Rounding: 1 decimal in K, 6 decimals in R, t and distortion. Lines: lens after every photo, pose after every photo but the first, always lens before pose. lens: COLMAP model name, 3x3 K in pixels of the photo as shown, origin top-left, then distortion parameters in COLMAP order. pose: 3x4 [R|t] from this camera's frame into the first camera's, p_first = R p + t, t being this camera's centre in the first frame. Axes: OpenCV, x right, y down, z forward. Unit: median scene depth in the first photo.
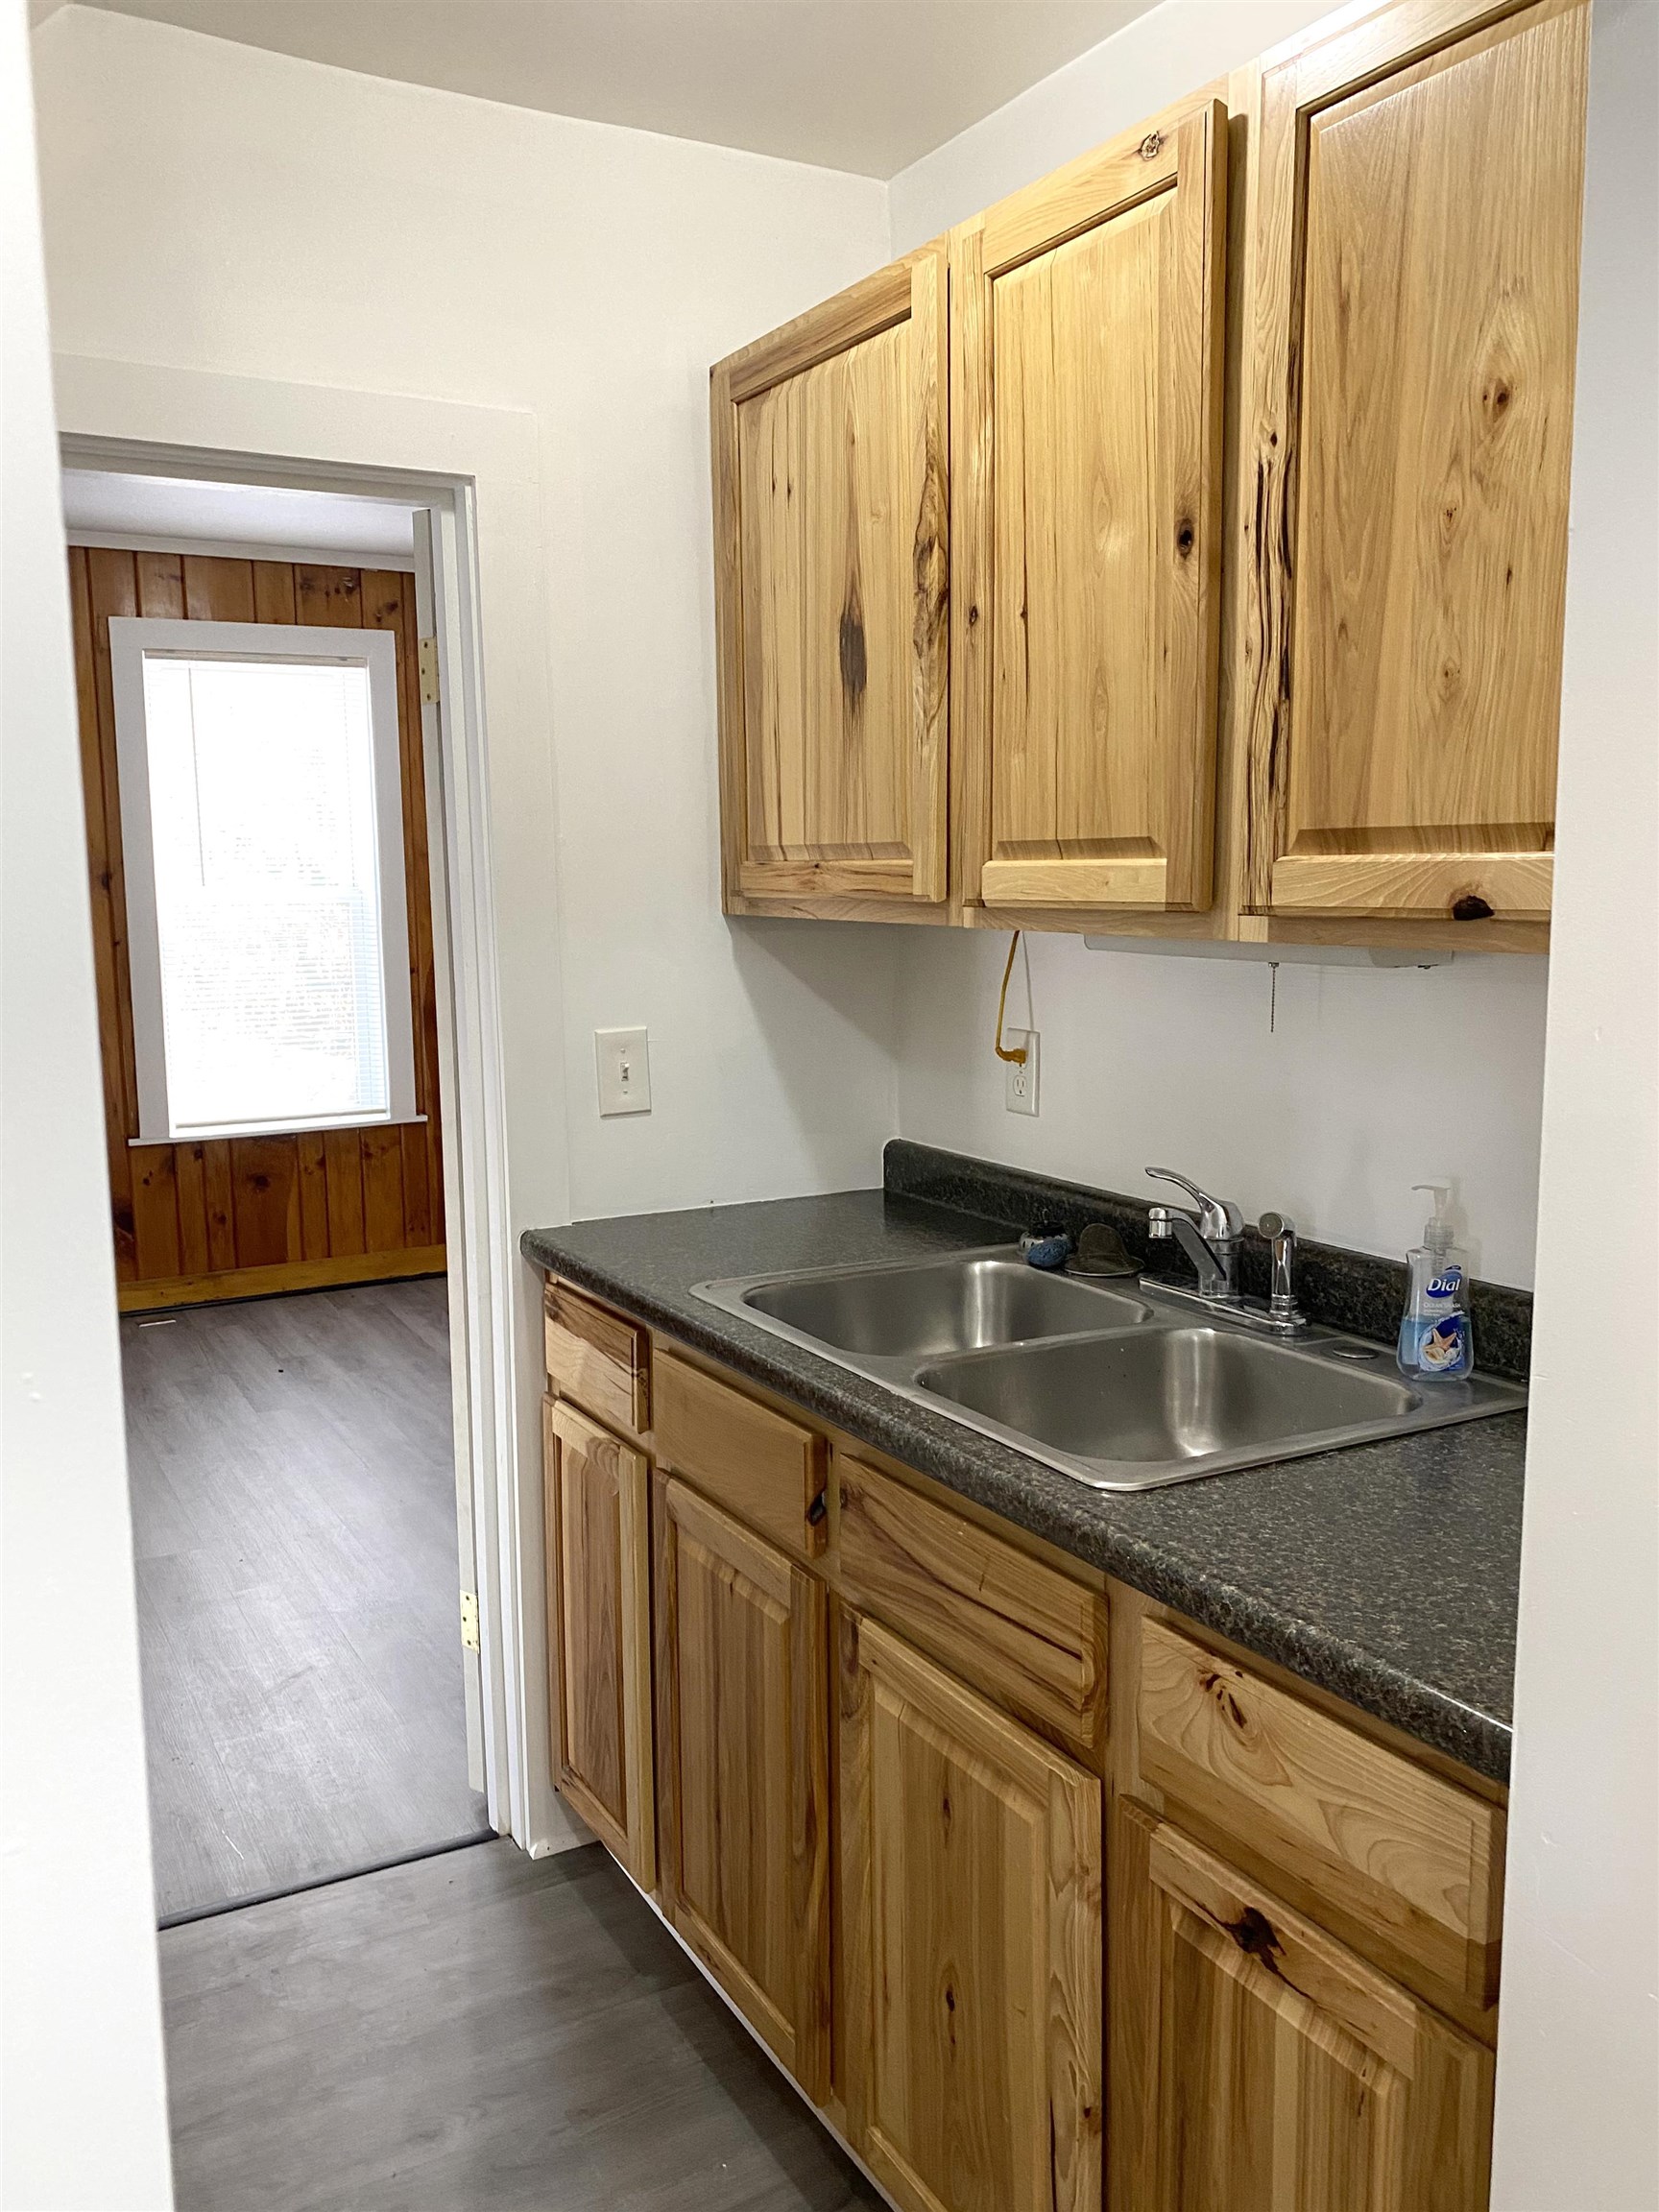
lens RADIAL K [[1755.3, 0, 849.1], [0, 1755.3, 1094.0], [0, 0, 1]] dist [0.011282, -0.013040]
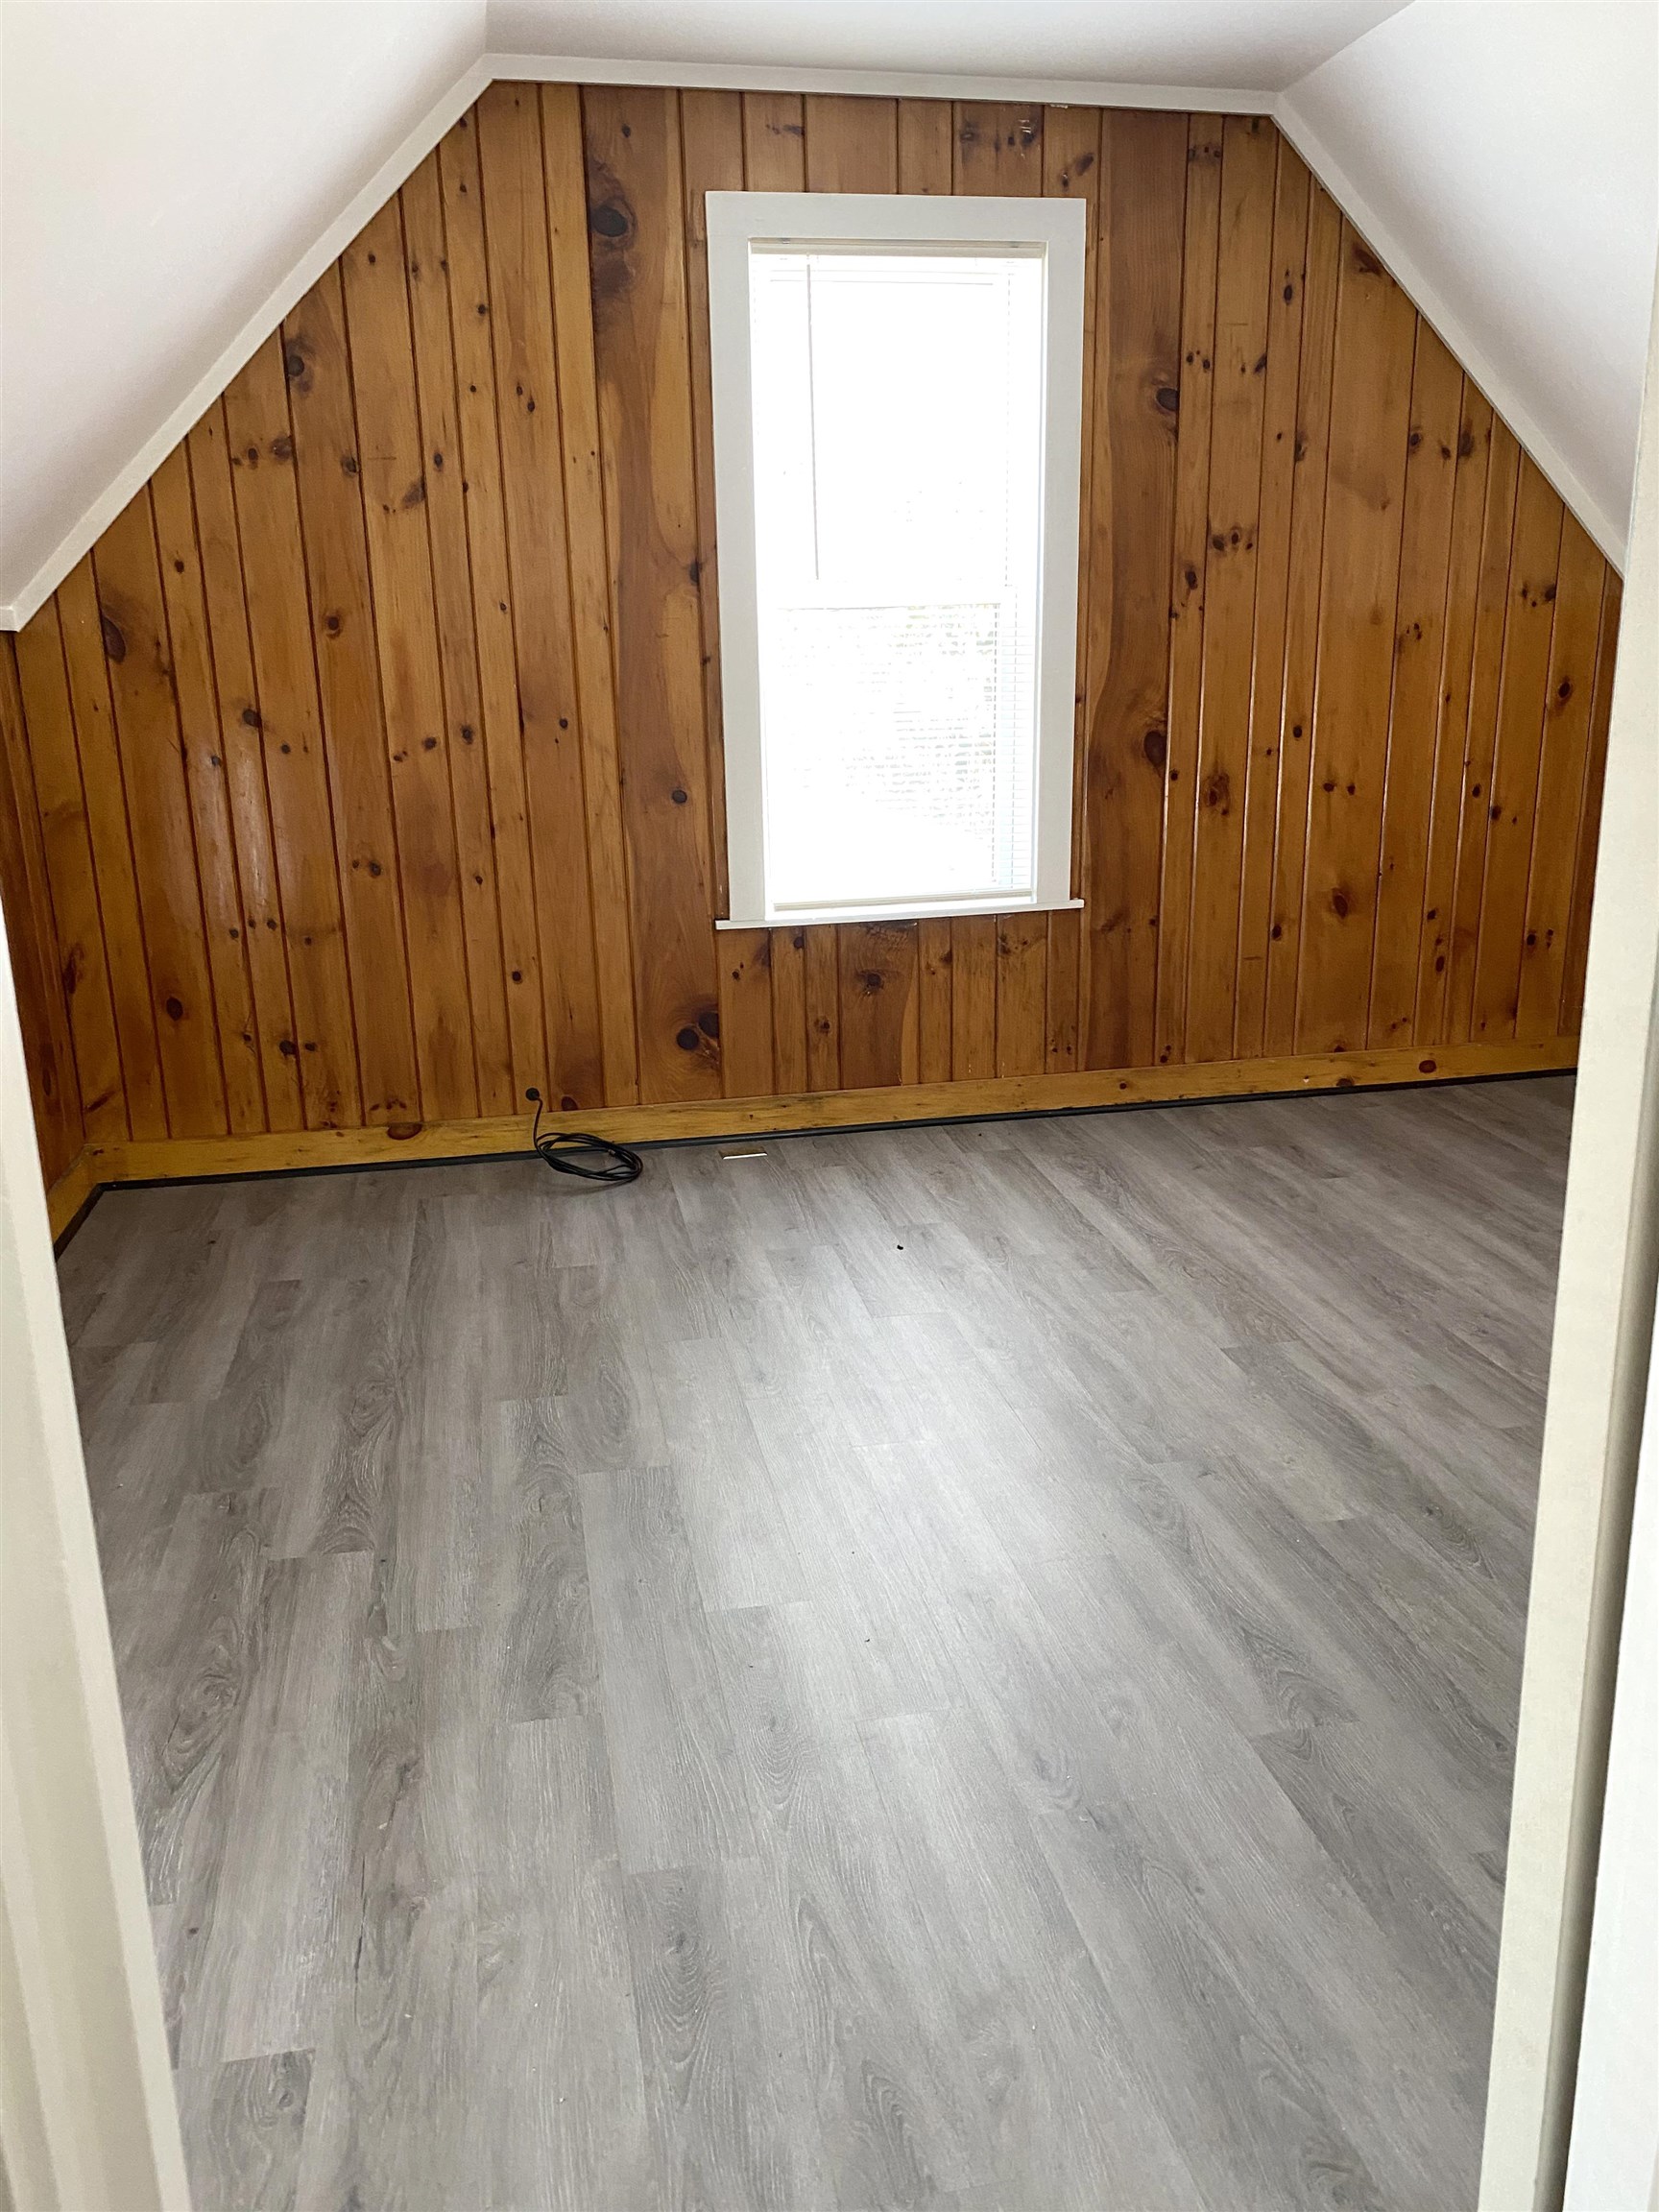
lens RADIAL K [[1755.3, 0, 830.9], [0, 1755.3, 1122.0], [0, 0, 1]] dist [0.011282, -0.013040]
pose [[0.946523, 0.076829, -0.313355, -0.111490], [-0.031111, 0.988442, 0.148375, -0.003135], [0.321132, -0.130692, 0.937973, 0.275875]]
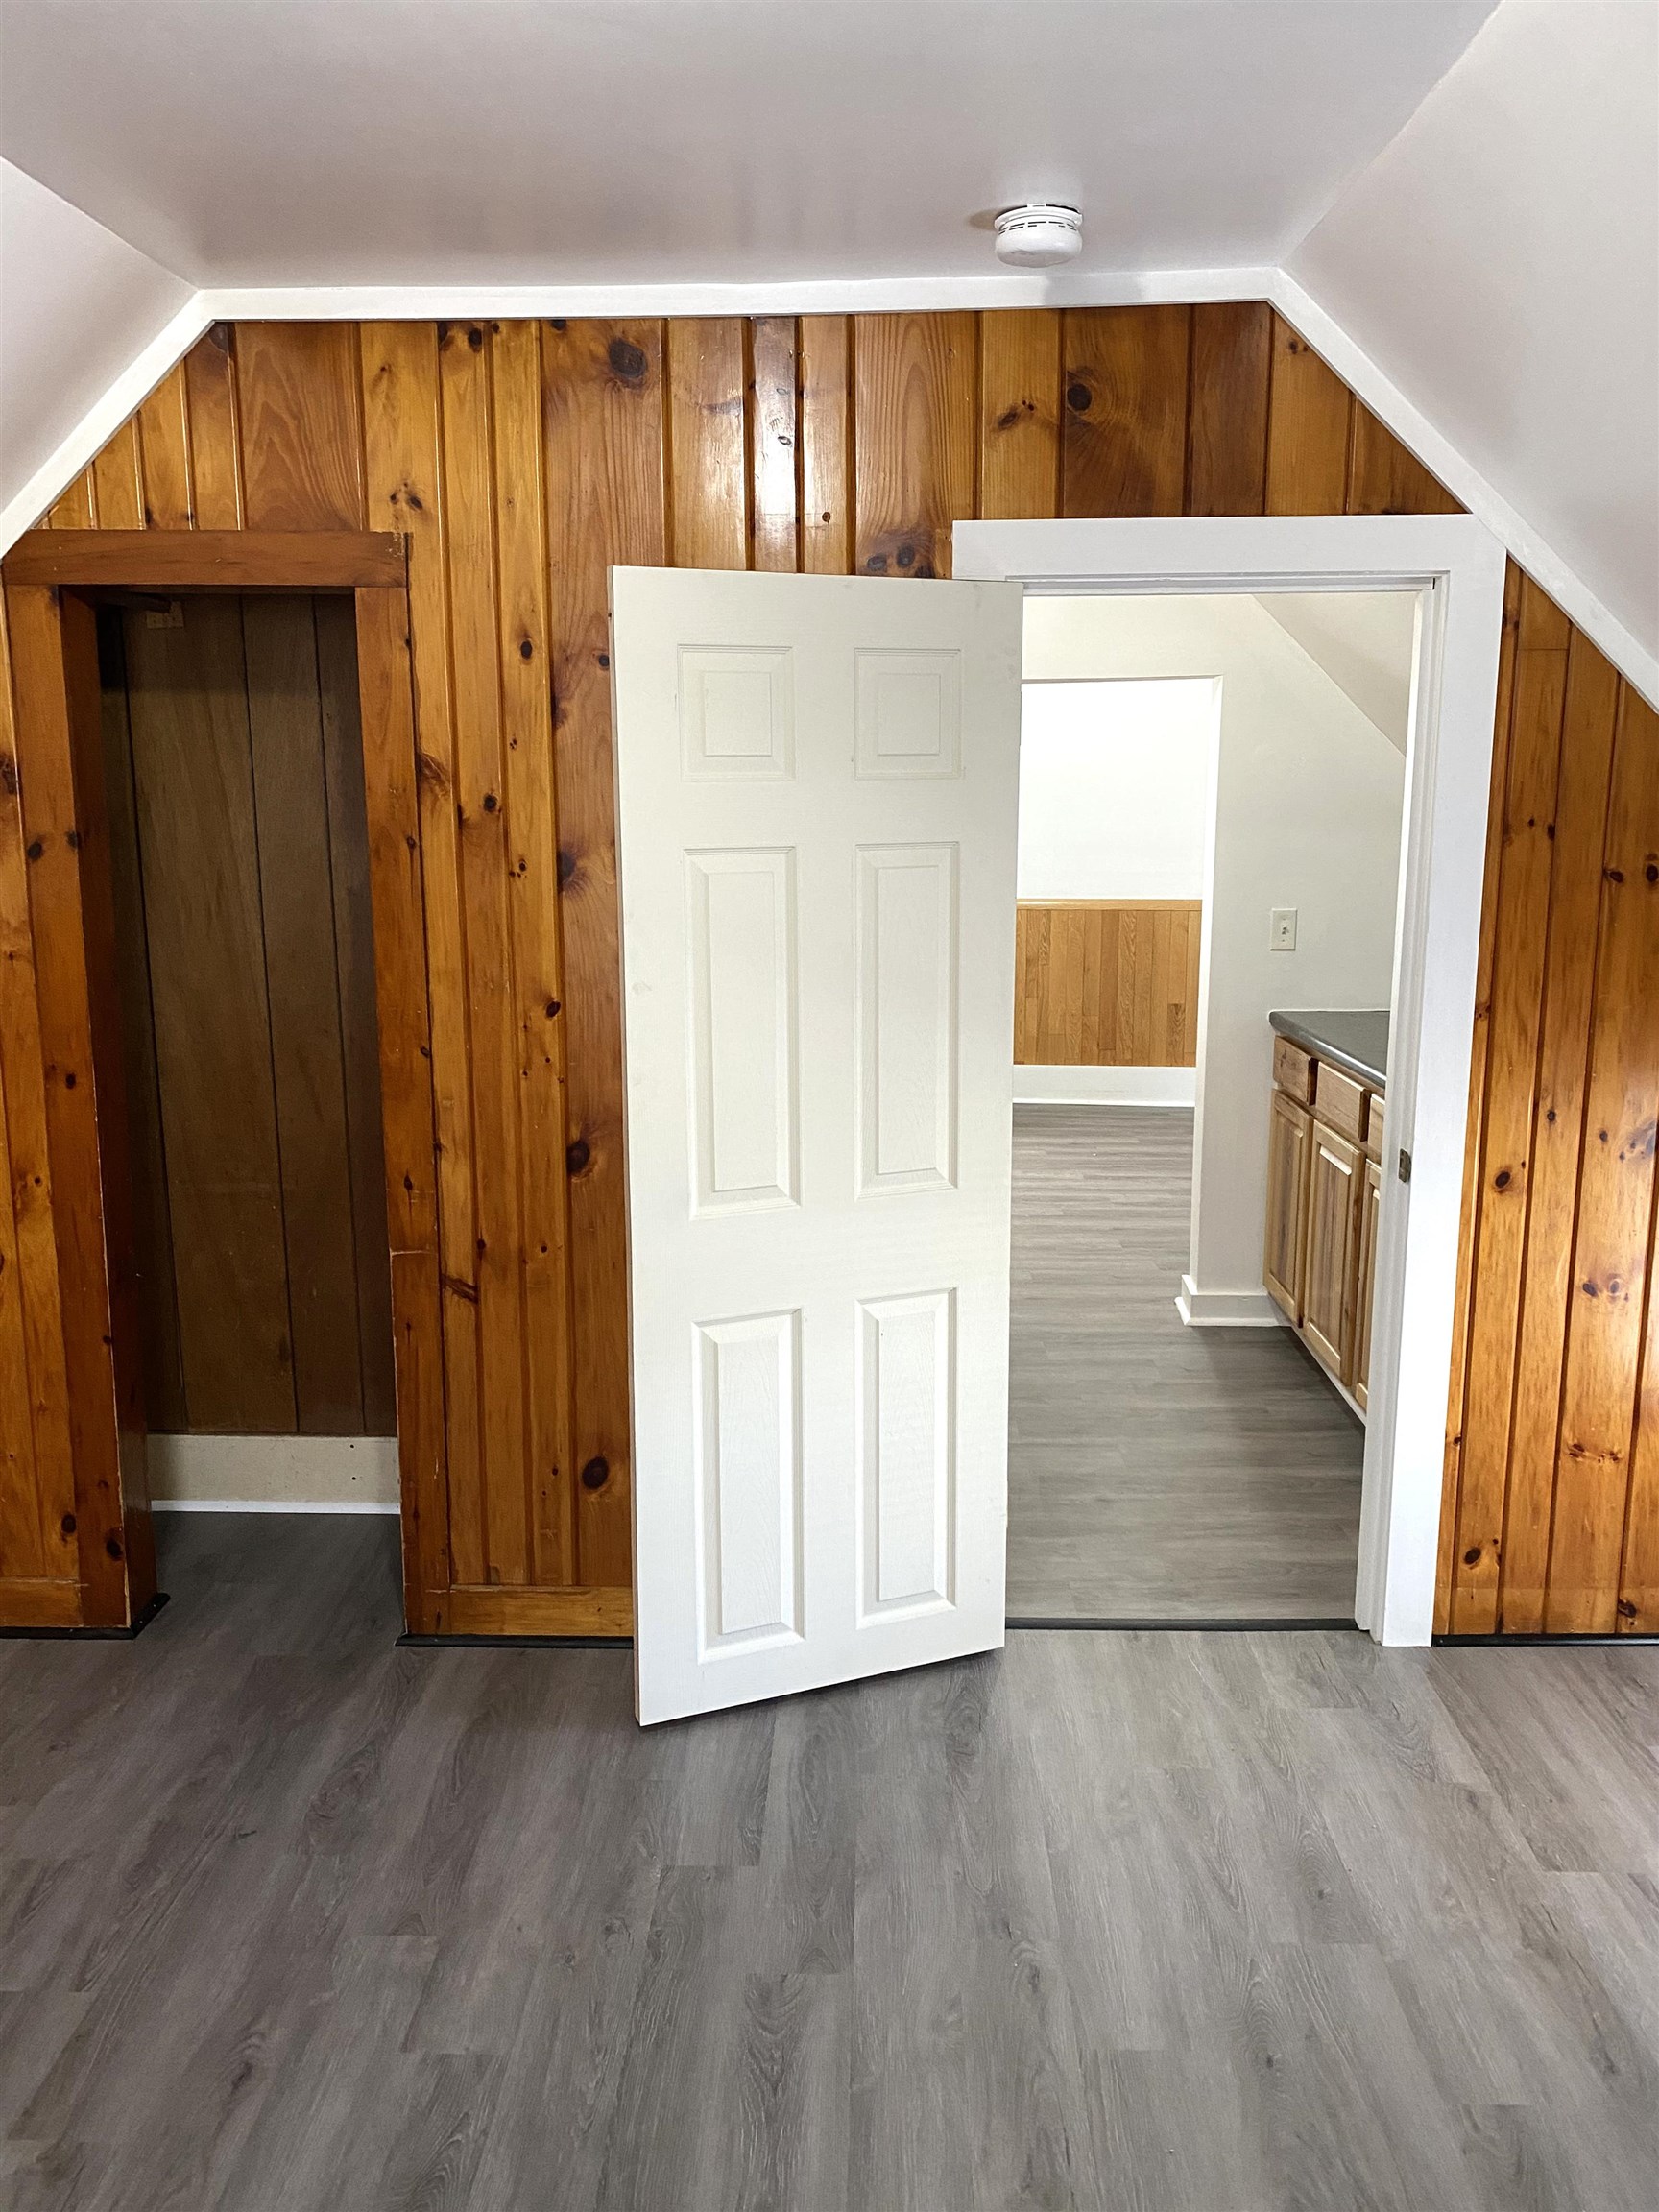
lens RADIAL K [[1755.3, 0, 829.2], [0, 1755.3, 1110.0], [0, 0, 1]] dist [0.011282, -0.013040]
pose [[-0.851091, -0.079918, 0.518899, -0.333010], [0.080967, 0.956544, 0.280122, -0.145837], [-0.518737, 0.280424, -0.807635, 0.912634]]
